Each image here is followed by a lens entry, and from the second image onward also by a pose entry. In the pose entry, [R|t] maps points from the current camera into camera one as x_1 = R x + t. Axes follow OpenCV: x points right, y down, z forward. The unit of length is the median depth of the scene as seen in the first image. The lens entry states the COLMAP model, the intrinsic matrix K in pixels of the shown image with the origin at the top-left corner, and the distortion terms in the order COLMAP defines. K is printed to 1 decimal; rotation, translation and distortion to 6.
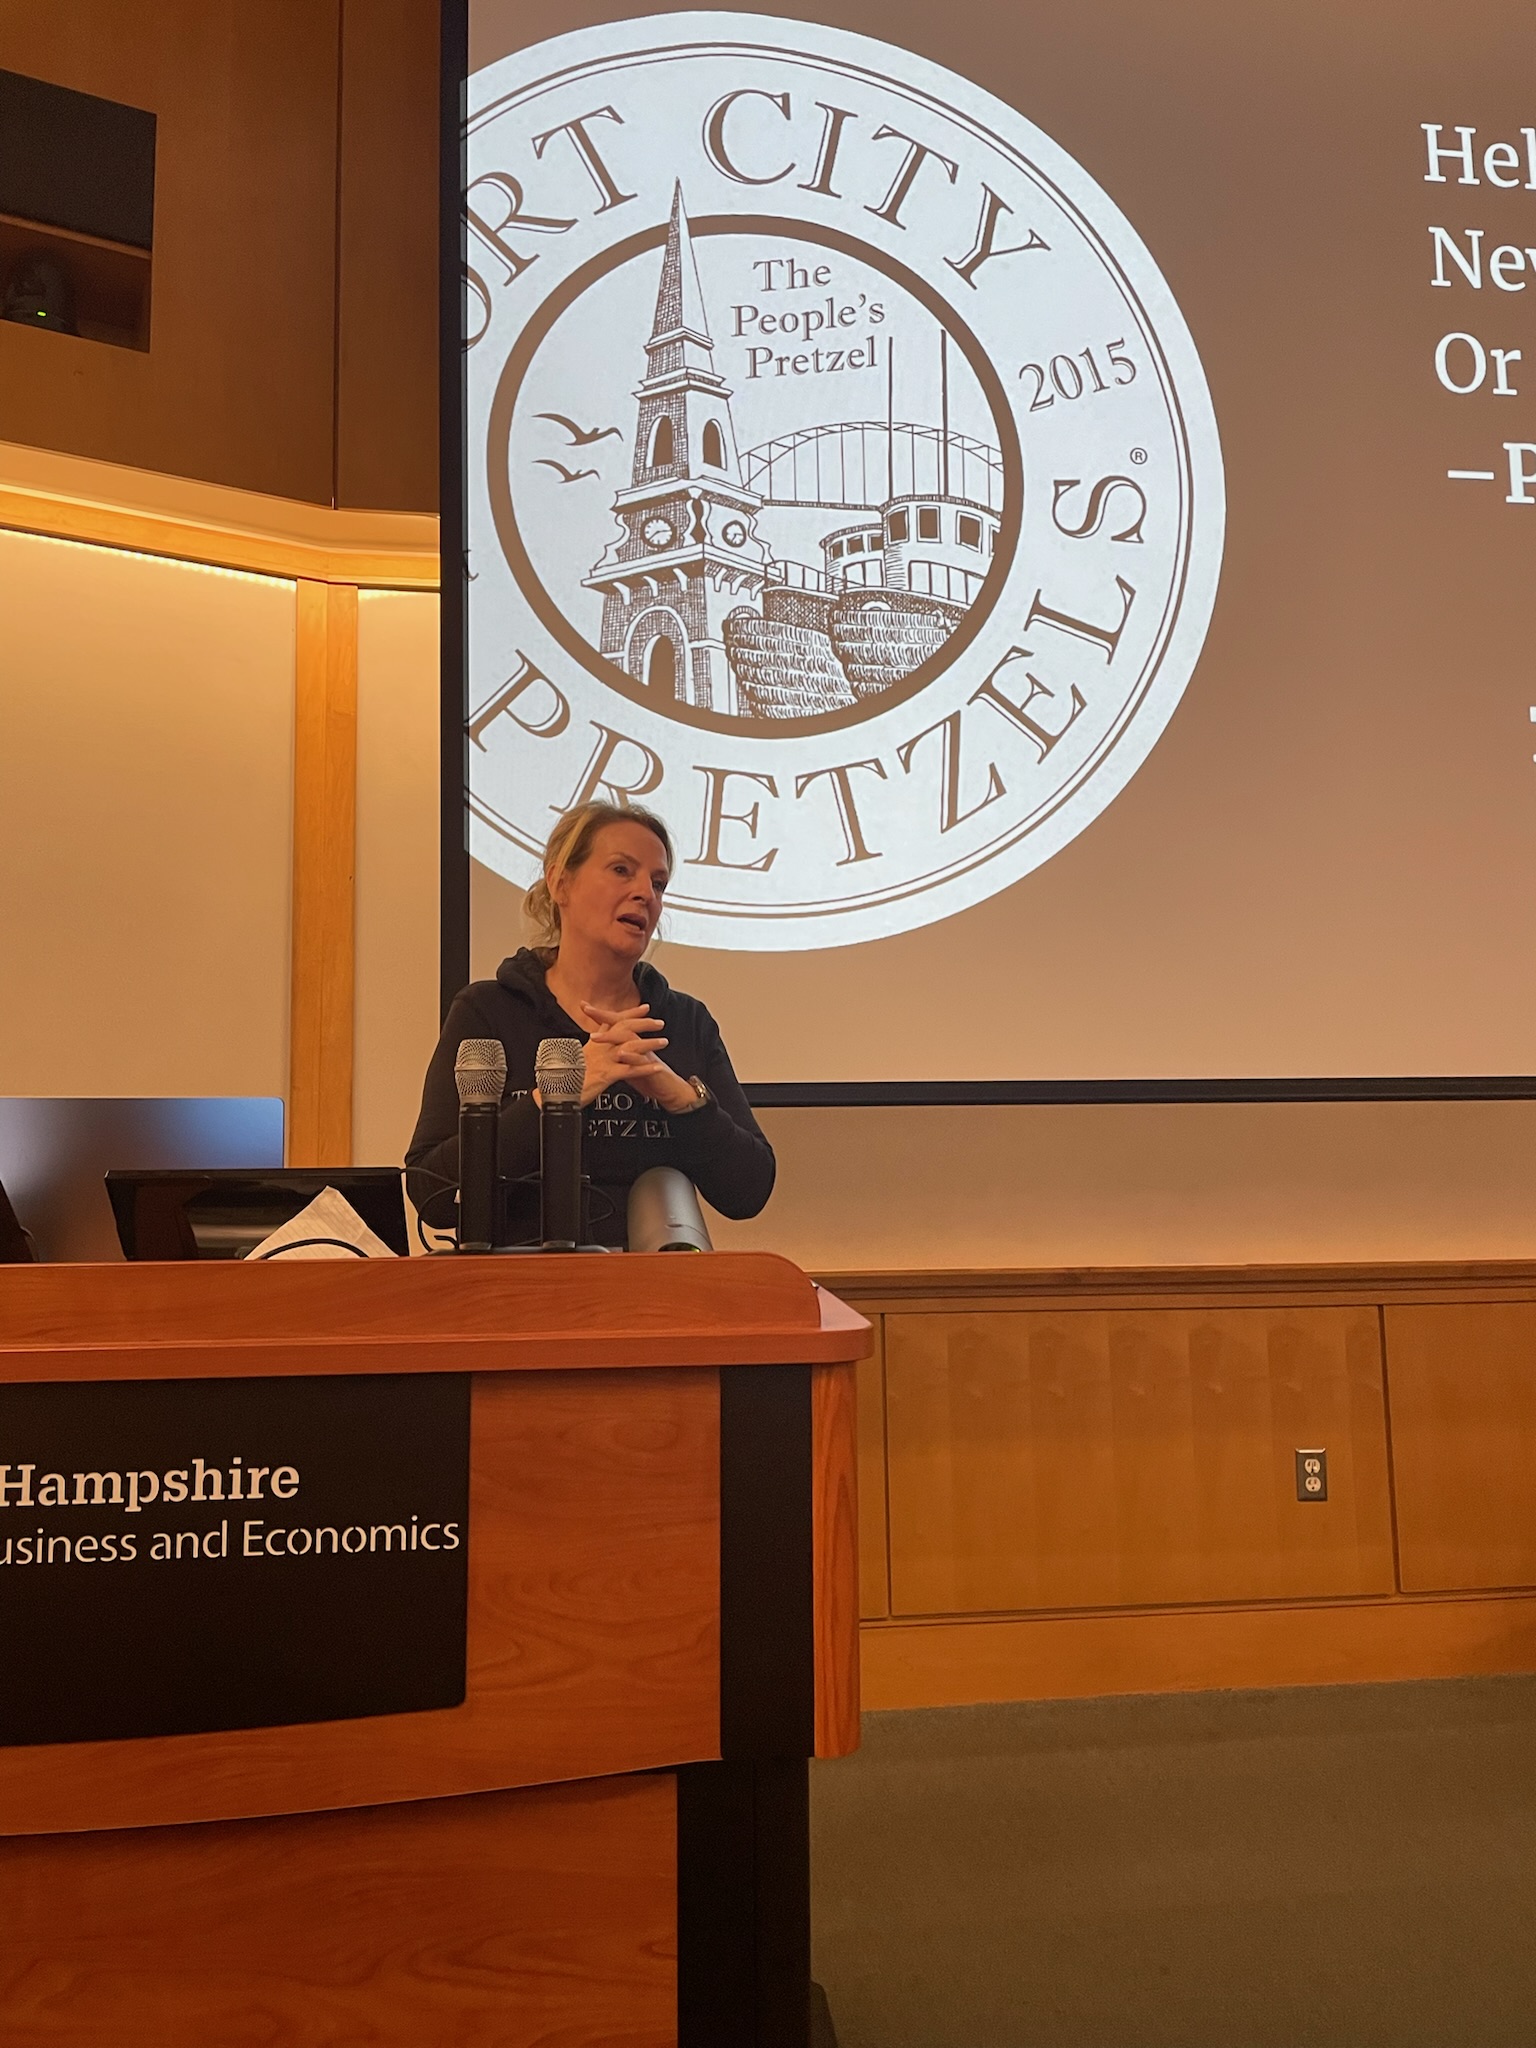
lens RADIAL K [[1559.9, 0, 742.0], [0, 1559.9, 1064.0], [0, 0, 1]] dist [0.042930, -0.011748]
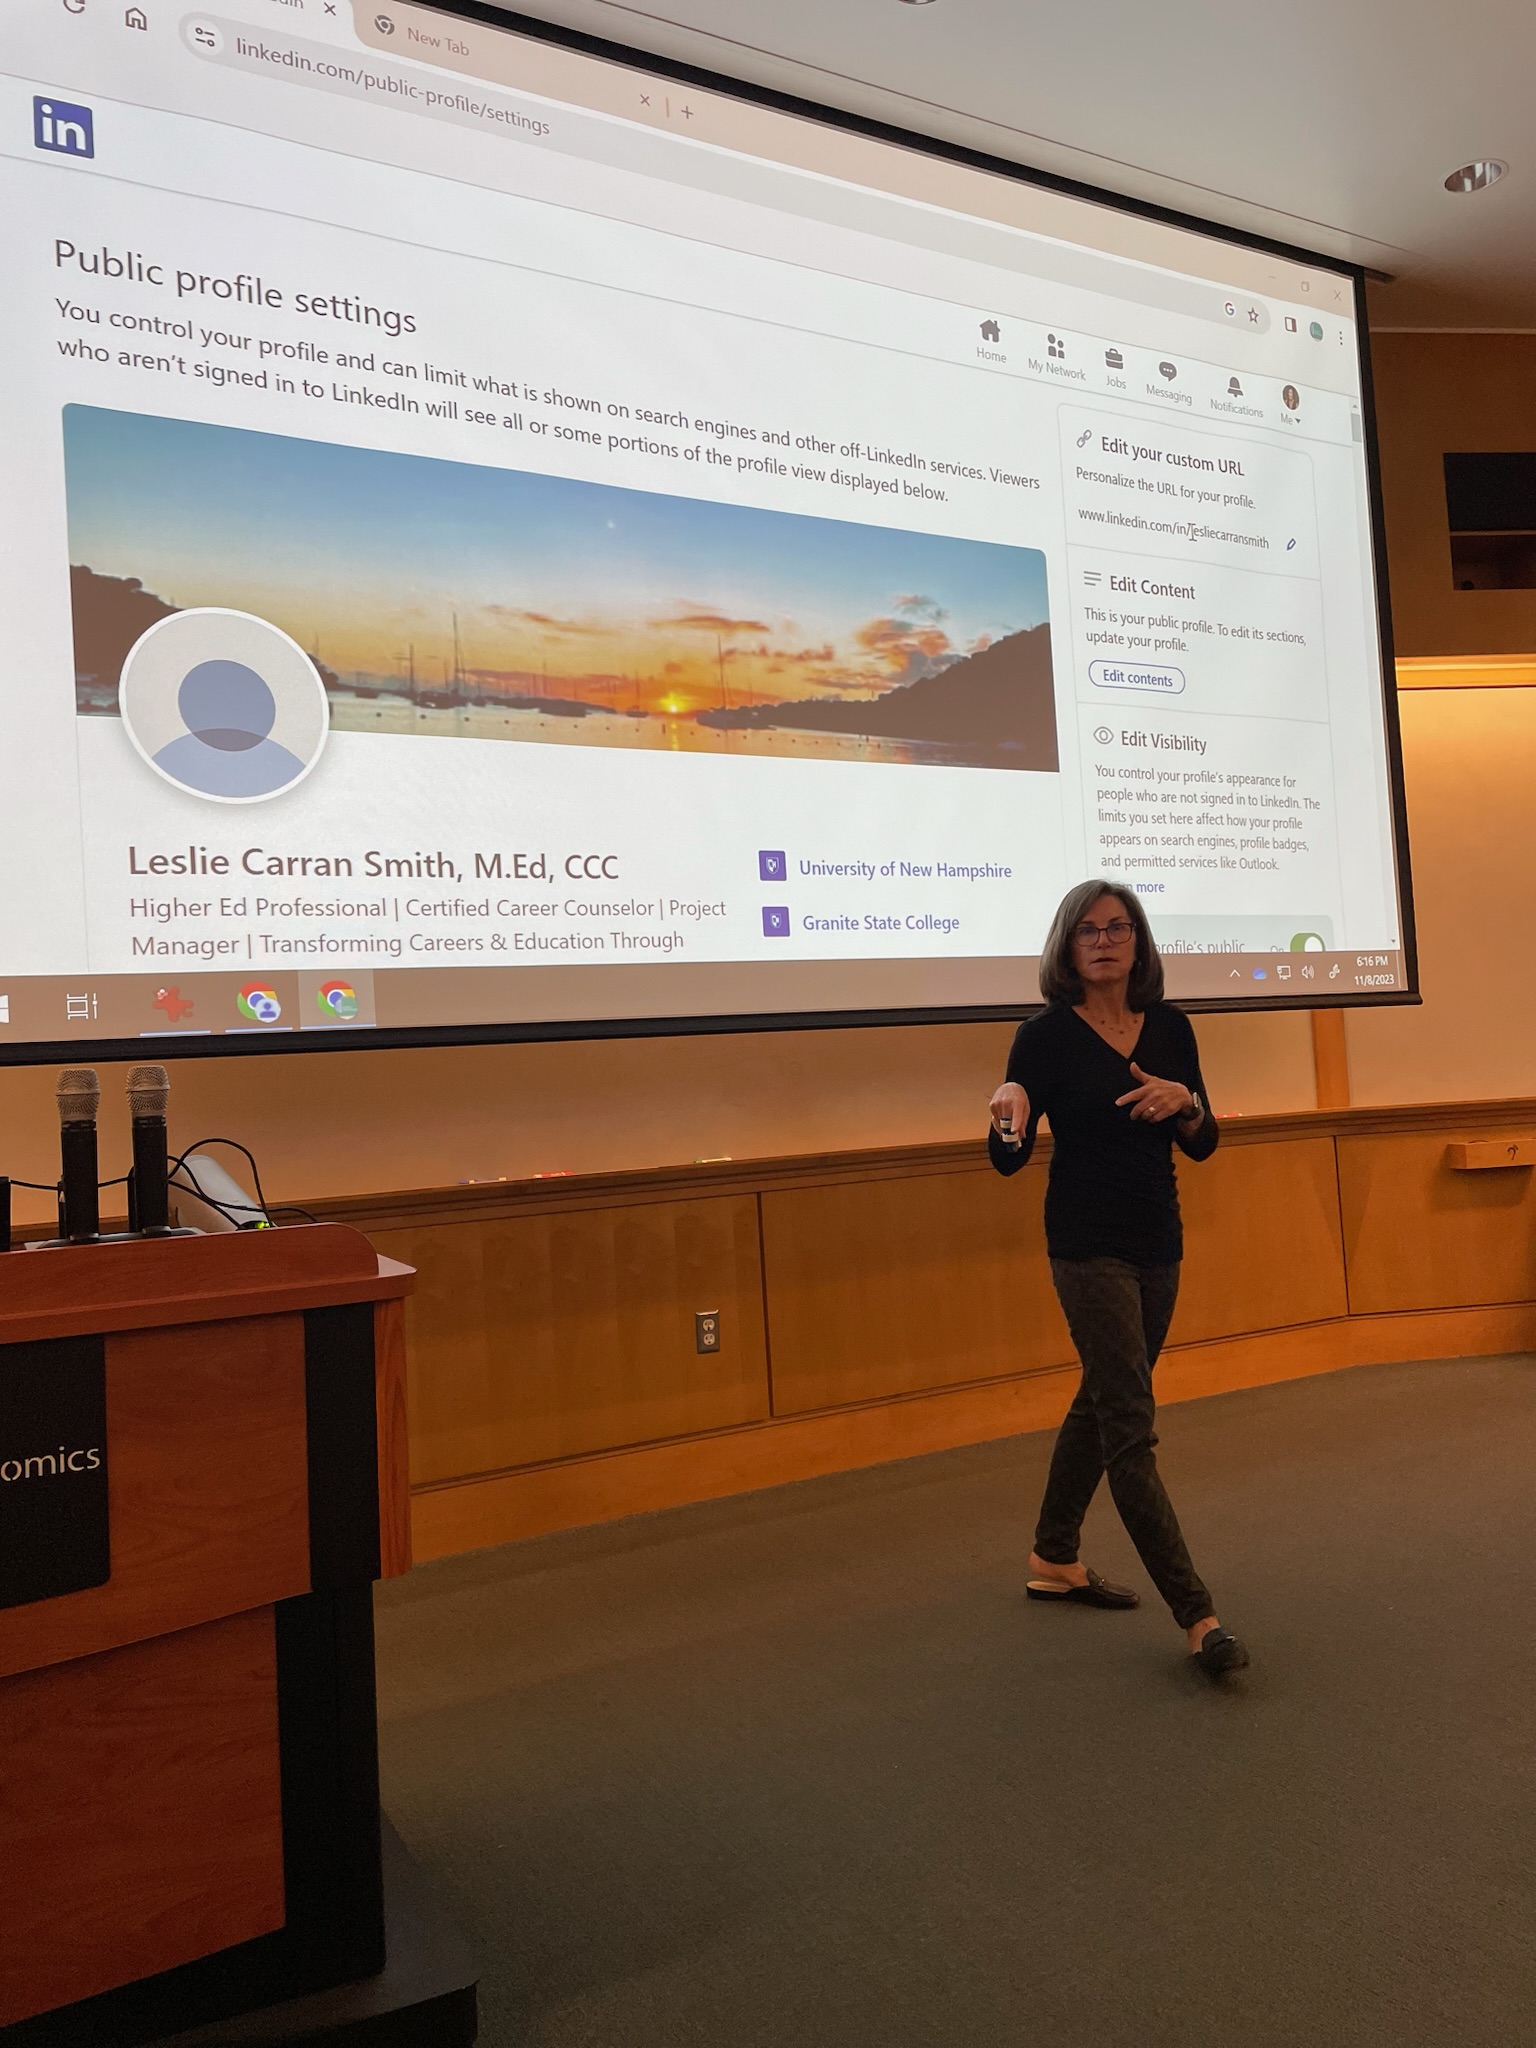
lens RADIAL K [[1559.9, 0, 763.1], [0, 1559.9, 1022.6], [0, 0, 1]] dist [0.042930, -0.011748]
pose [[0.926489, -0.023044, 0.375616, -0.150814], [0.004881, 0.998775, 0.049238, -0.121002], [-0.376290, -0.043785, 0.925467, -0.400571]]
